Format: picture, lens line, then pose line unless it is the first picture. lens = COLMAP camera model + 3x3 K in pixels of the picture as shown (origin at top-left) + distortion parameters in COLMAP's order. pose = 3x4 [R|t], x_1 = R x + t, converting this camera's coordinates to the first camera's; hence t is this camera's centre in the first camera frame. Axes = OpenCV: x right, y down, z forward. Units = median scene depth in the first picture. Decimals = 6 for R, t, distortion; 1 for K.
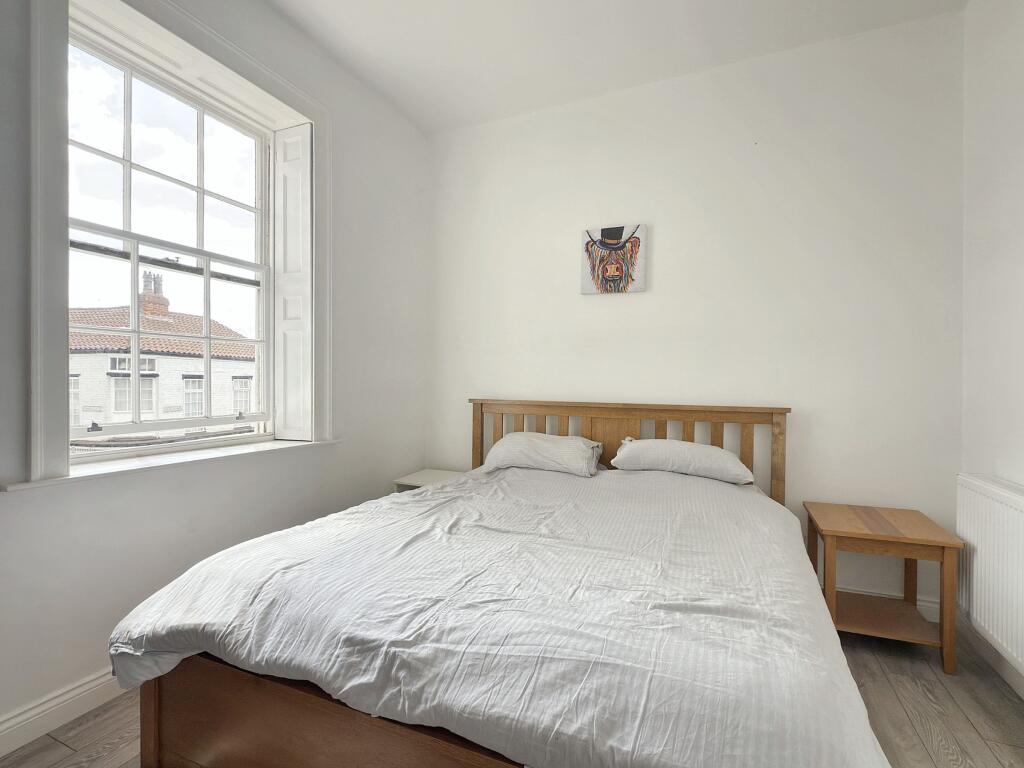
lens RADIAL K [[458.1, 0, 508.2], [0, 458.1, 388.2], [0, 0, 1]] dist [0.000578, -0.000455]
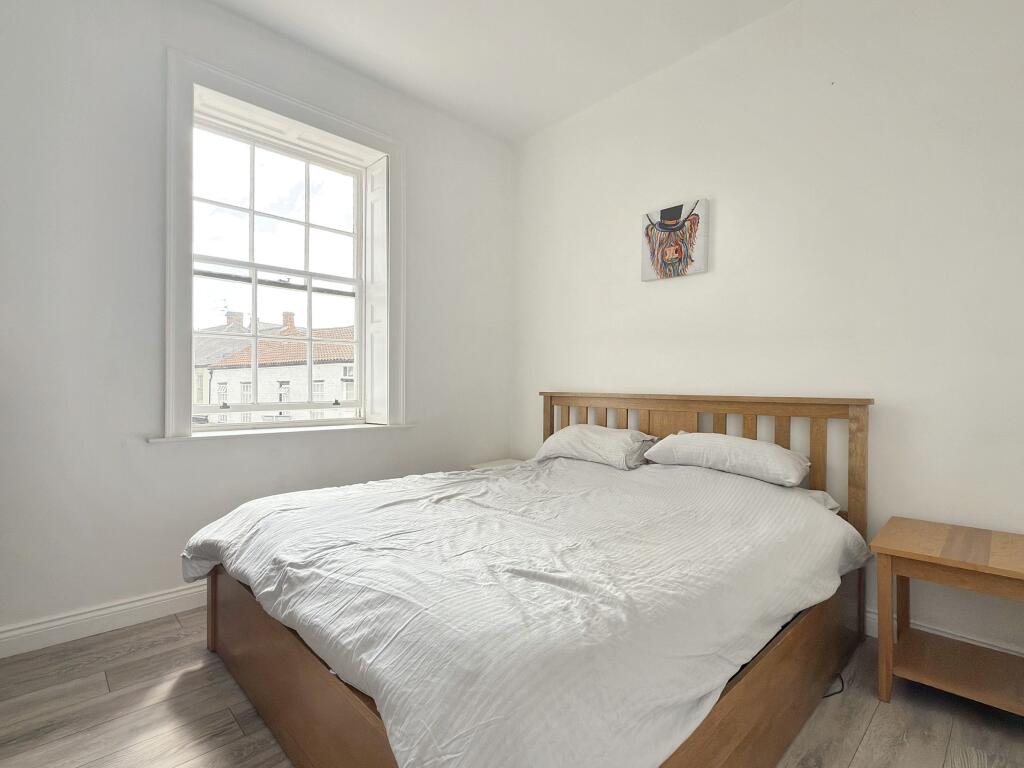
lens RADIAL K [[458.1, 0, 508.2], [0, 458.1, 388.2], [0, 0, 1]] dist [0.000578, -0.000455]
pose [[0.933690, -0.000676, -0.358082, 0.302010], [-0.001865, 0.999975, -0.006752, 0.030738], [0.358078, 0.006972, 0.933666, 0.011960]]
